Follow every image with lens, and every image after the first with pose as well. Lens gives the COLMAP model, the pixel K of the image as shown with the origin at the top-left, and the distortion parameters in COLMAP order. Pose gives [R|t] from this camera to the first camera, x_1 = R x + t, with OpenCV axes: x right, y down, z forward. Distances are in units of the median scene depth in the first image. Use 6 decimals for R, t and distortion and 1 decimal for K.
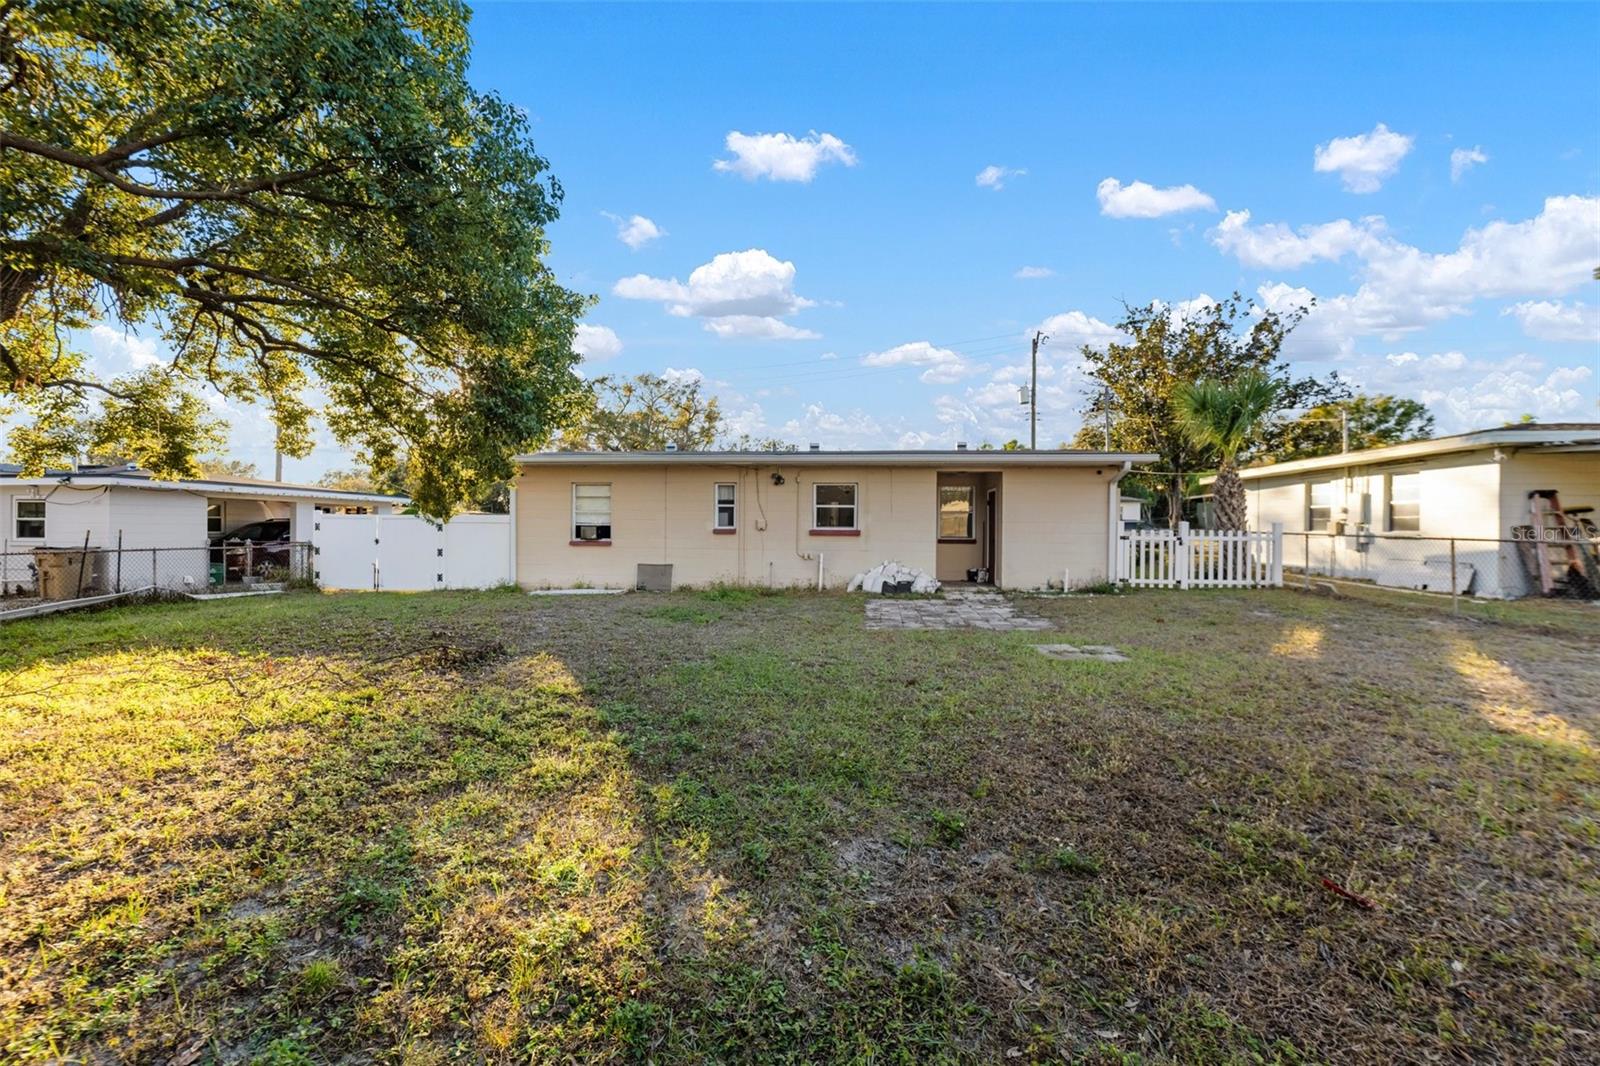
lens RADIAL K [[643.5, 0, 794.3], [0, 643.5, 522.9], [0, 0, 1]] dist [-0.000020, -0.000102]
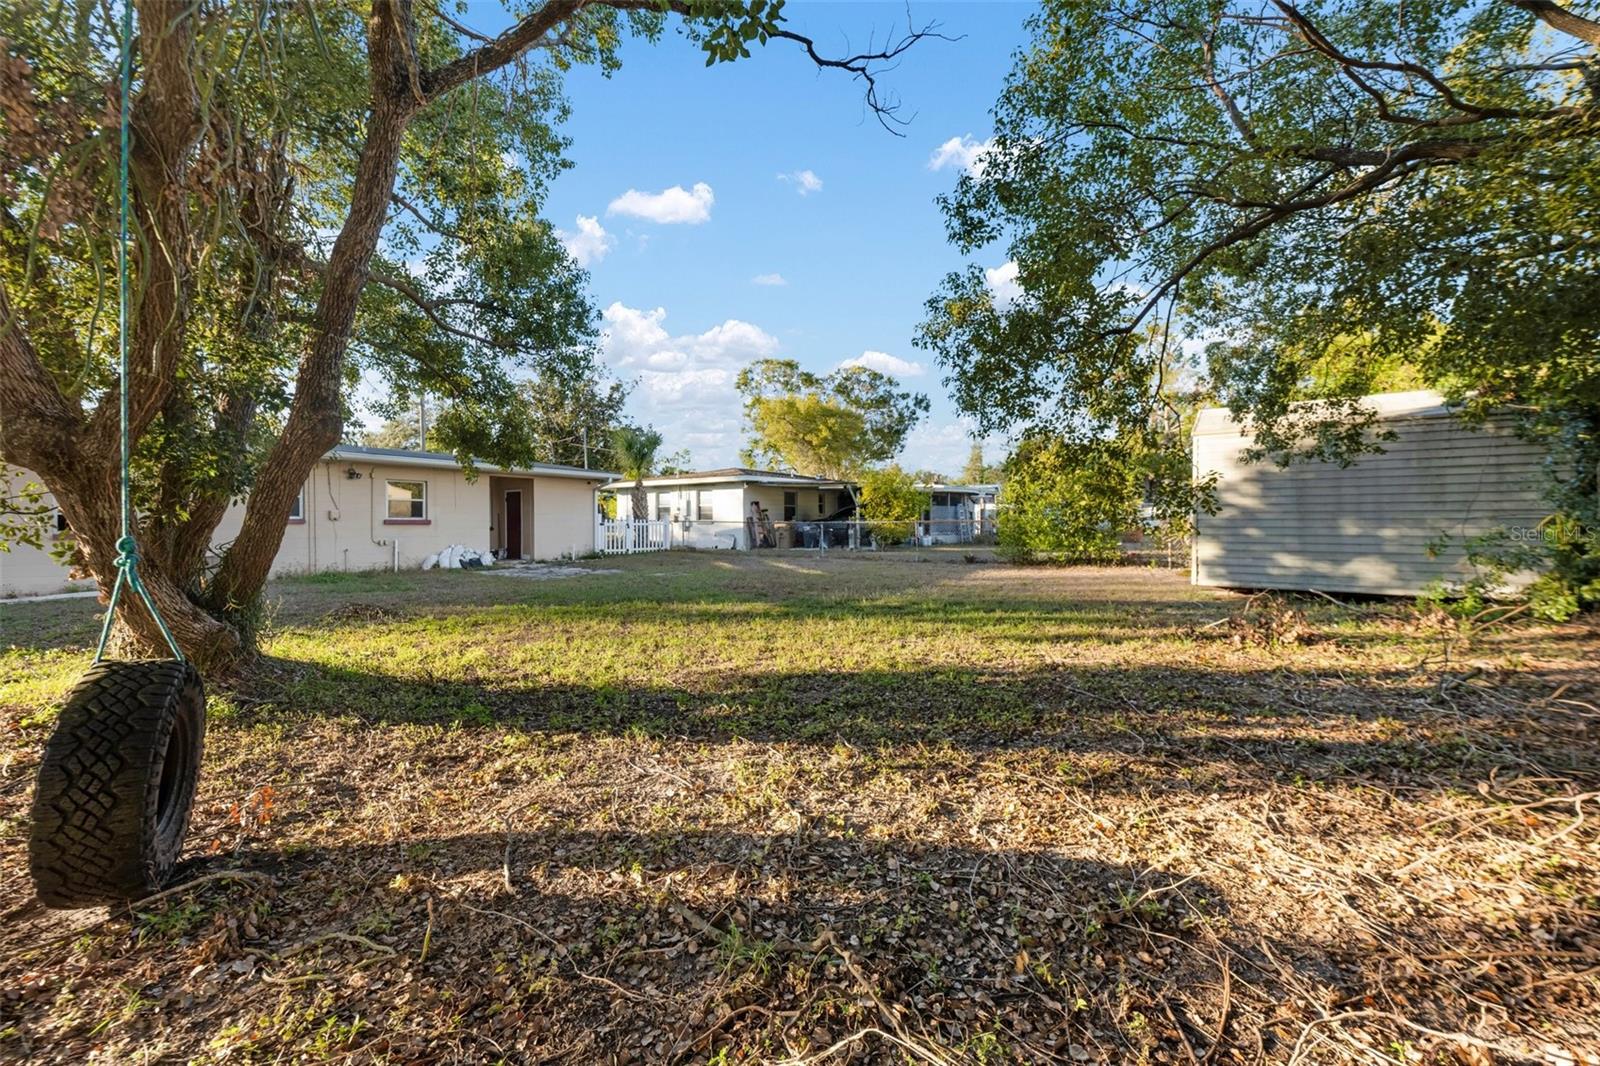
lens RADIAL K [[643.5, 0, 794.3], [0, 643.5, 522.9], [0, 0, 1]] dist [-0.000020, -0.000102]
pose [[0.494854, -0.006349, 0.868953, -0.615692], [-0.003690, 0.999949, 0.009408, 0.002921], [-0.868968, -0.007862, 0.494805, -0.207443]]
